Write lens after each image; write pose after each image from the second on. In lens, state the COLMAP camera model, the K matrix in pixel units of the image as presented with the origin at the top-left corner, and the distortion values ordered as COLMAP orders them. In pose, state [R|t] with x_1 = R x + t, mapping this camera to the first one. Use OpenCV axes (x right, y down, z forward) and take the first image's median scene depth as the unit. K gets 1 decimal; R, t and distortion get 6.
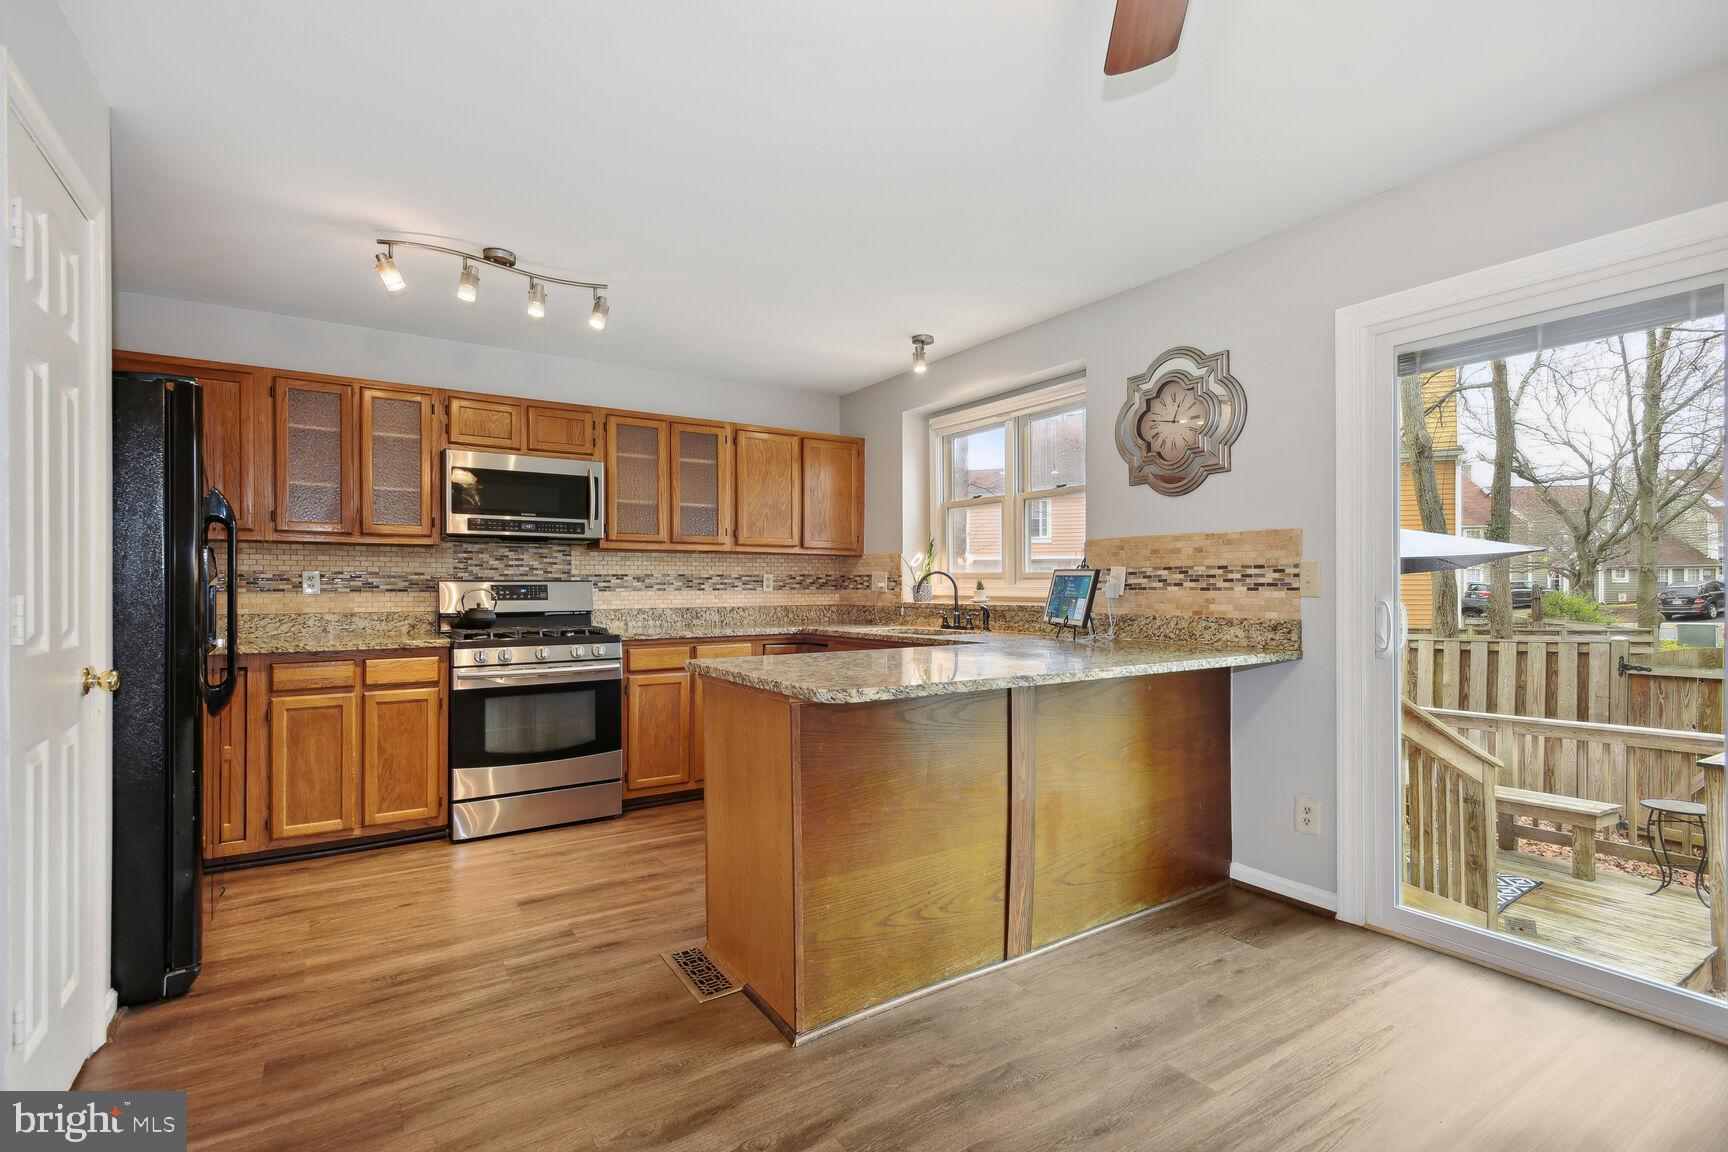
lens RADIAL K [[812.0, 0, 861.9], [0, 812.0, 588.1], [0, 0, 1]] dist [0.026691, -0.012406]
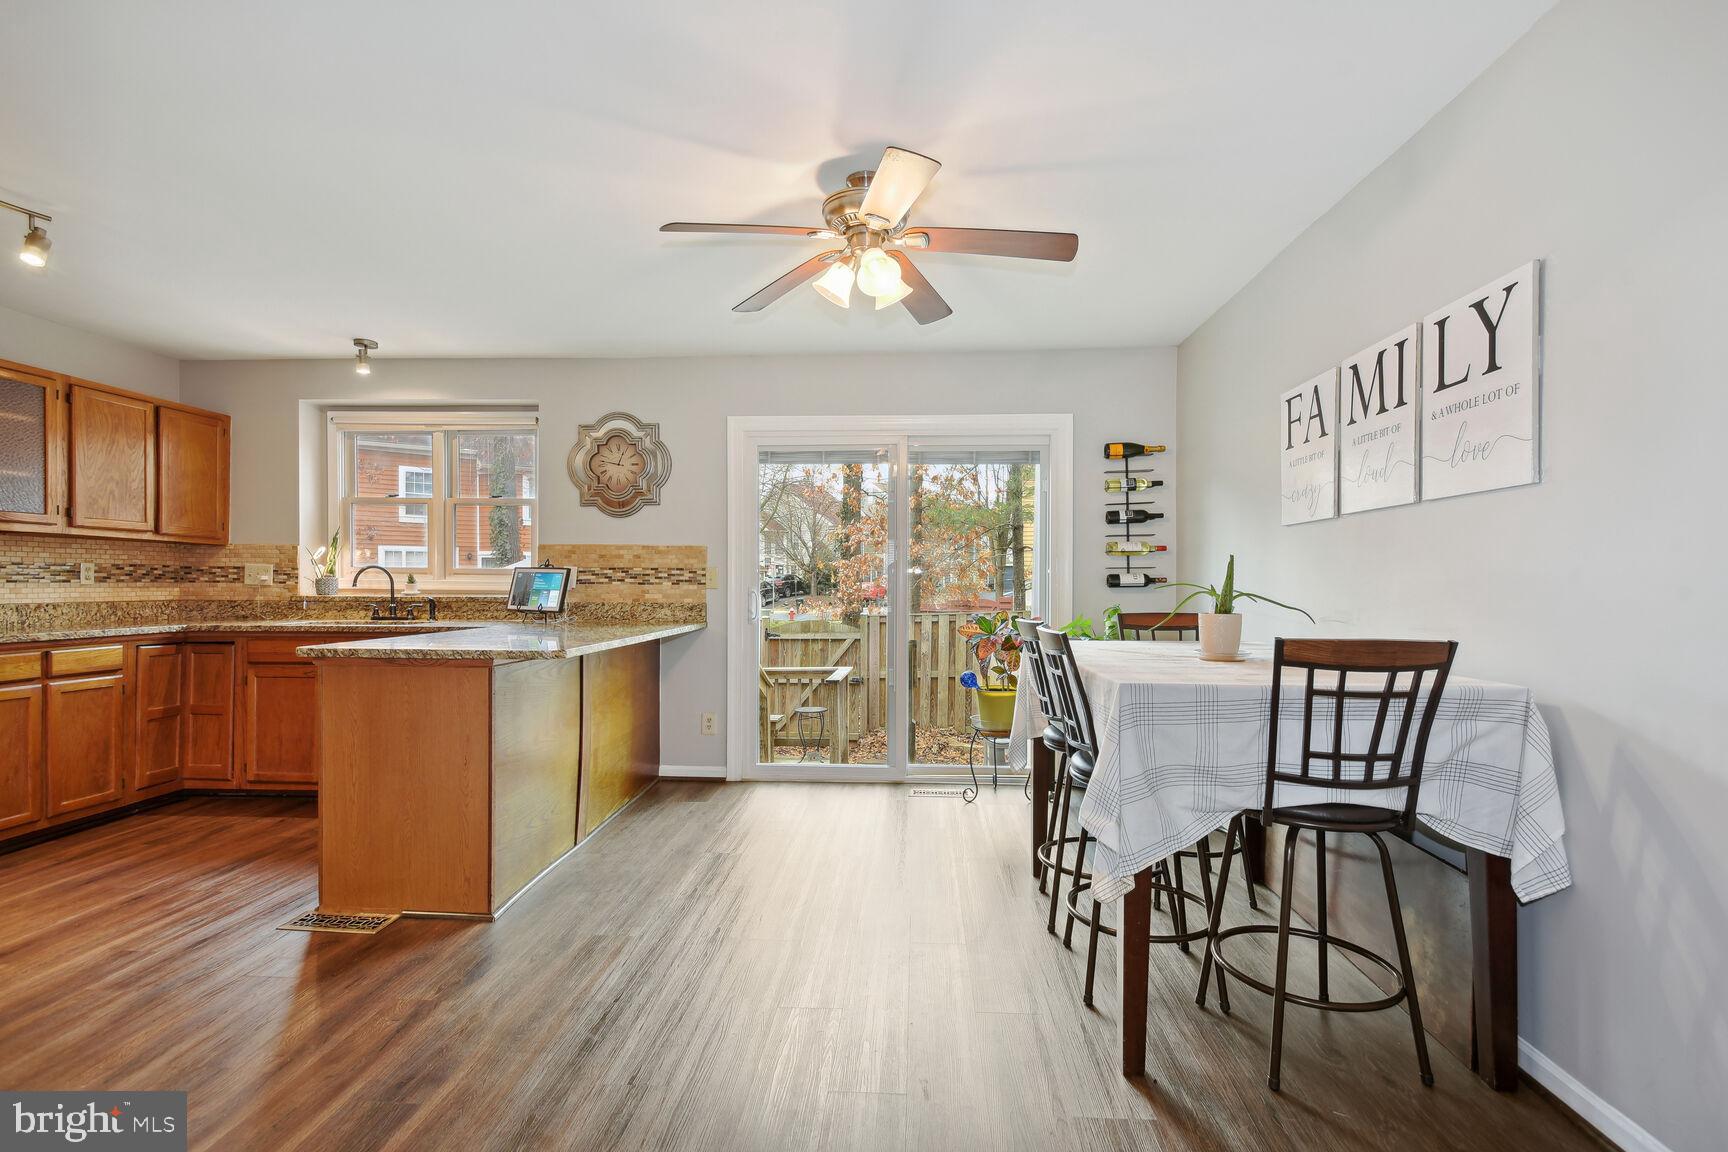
lens RADIAL K [[812.0, 0, 861.9], [0, 812.0, 588.1], [0, 0, 1]] dist [0.026691, -0.012406]
pose [[0.597944, 0.001650, 0.801536, -0.382503], [-0.004264, 0.999990, 0.001122, 0.004471], [-0.801527, -0.004088, 0.597945, -0.137646]]
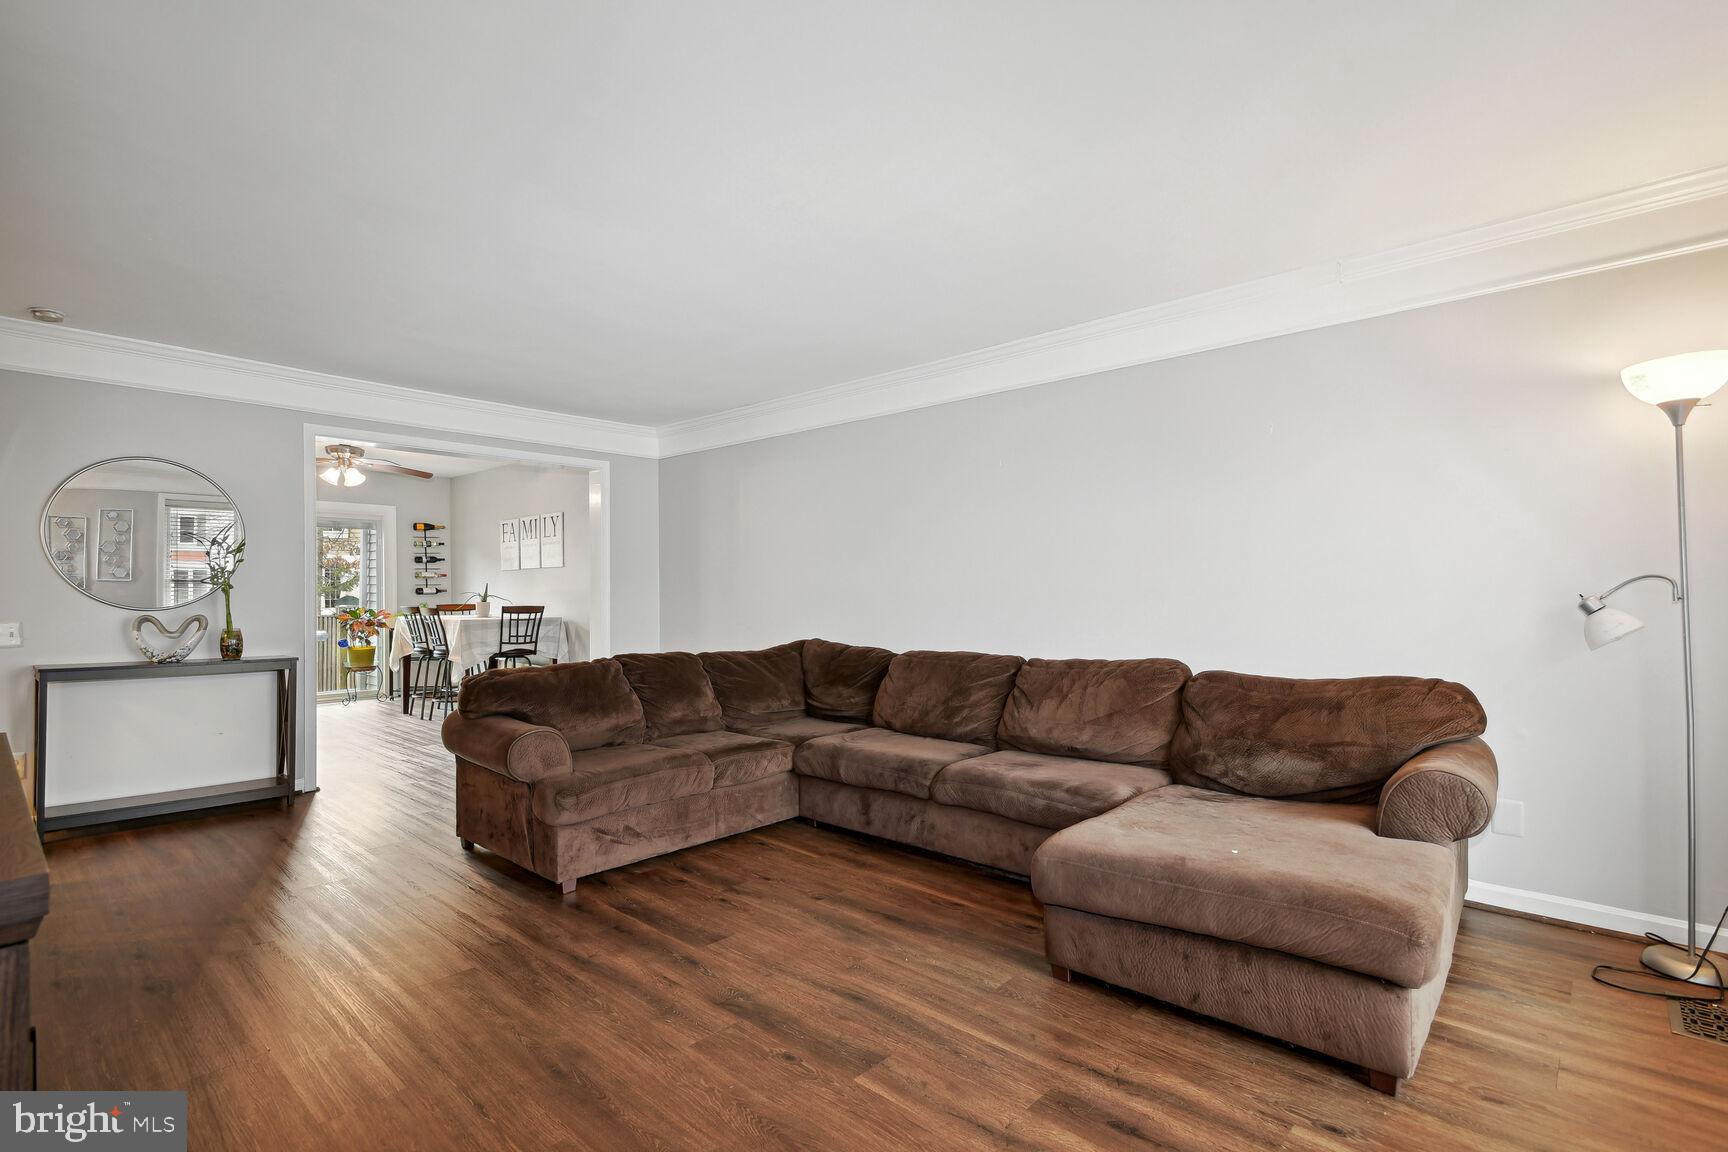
lens RADIAL K [[812.0, 0, 861.9], [0, 812.0, 588.1], [0, 0, 1]] dist [0.026691, -0.012406]
pose [[-0.255725, 0.006551, 0.966727, -1.683873], [0.010620, 0.999936, -0.003967, 0.007253], [-0.966691, 0.009253, -0.255778, -0.336698]]
